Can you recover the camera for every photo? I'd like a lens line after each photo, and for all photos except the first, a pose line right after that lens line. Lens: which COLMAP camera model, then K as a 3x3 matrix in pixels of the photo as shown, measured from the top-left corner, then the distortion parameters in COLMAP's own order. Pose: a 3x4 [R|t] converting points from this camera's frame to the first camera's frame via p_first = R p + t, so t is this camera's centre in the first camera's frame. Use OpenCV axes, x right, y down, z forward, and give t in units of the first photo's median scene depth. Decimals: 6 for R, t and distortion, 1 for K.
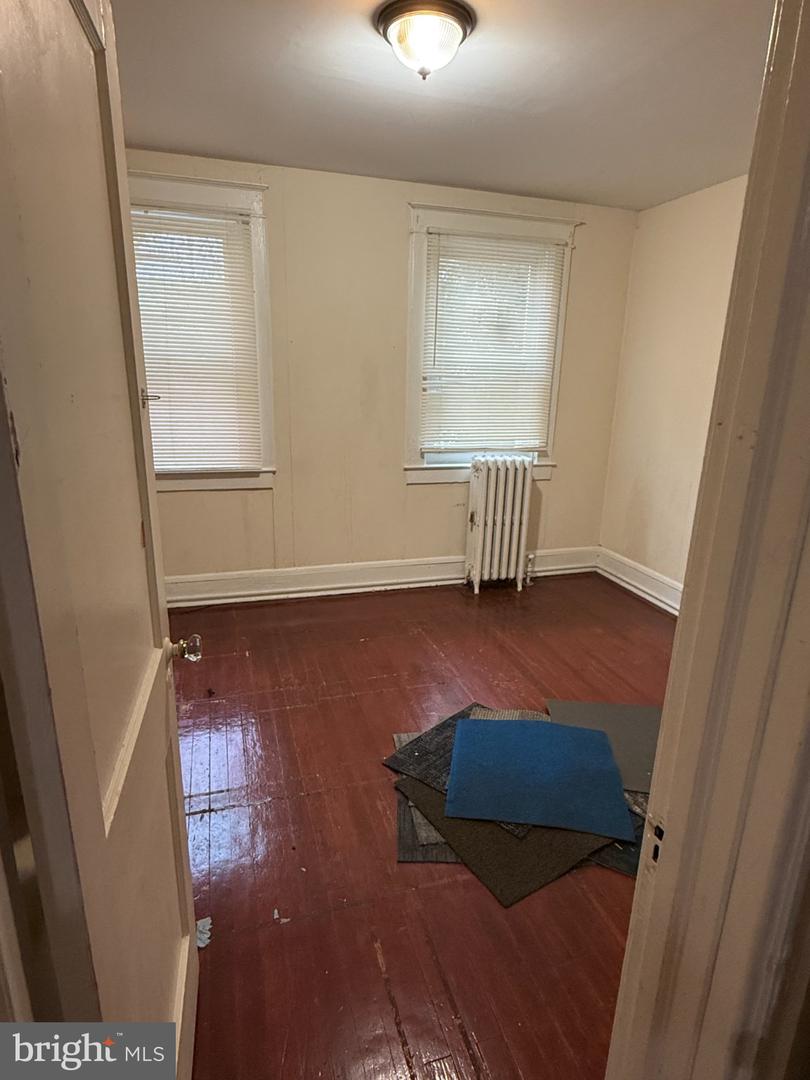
lens RADIAL K [[634.2, 0, 400.2], [0, 634.2, 538.9], [0, 0, 1]] dist [-0.002329, -0.001001]
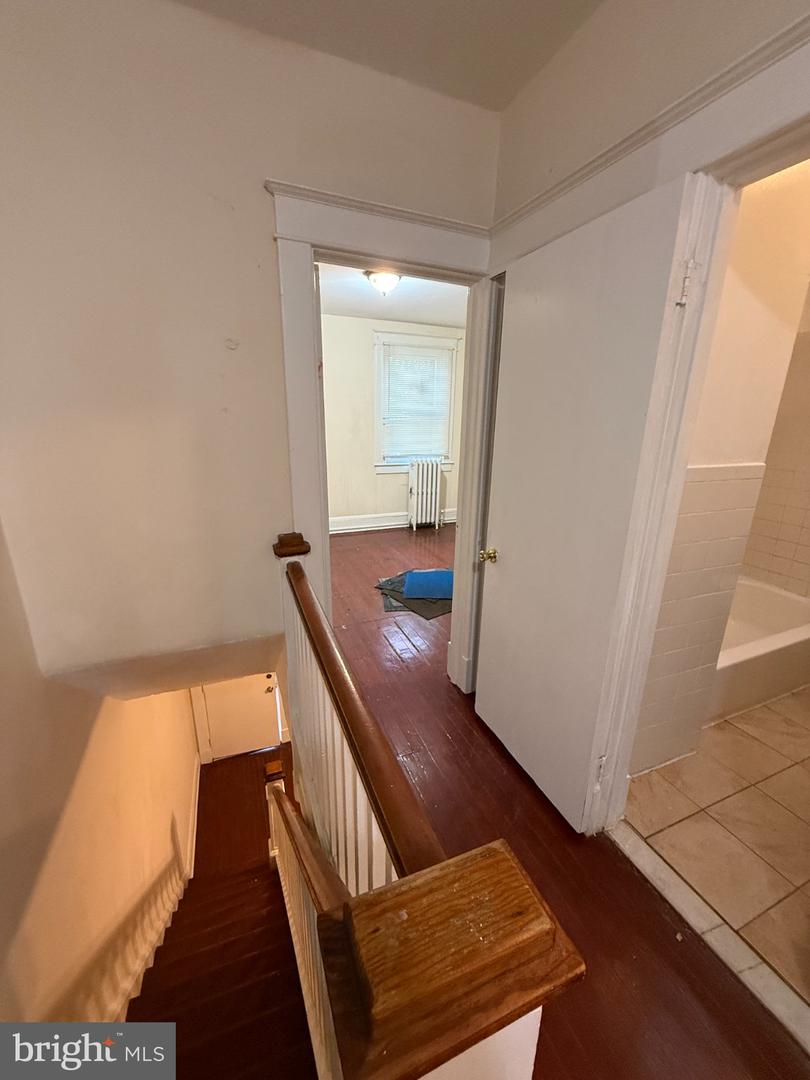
lens RADIAL K [[429.8, 0, 408.4], [0, 429.8, 533.8], [0, 0, 1]] dist [-0.000417, -0.000008]
pose [[0.994147, -0.038213, 0.101052, -0.030783], [0.037241, 0.999240, 0.011490, 0.080334], [-0.101414, -0.007659, 0.994815, -0.295462]]
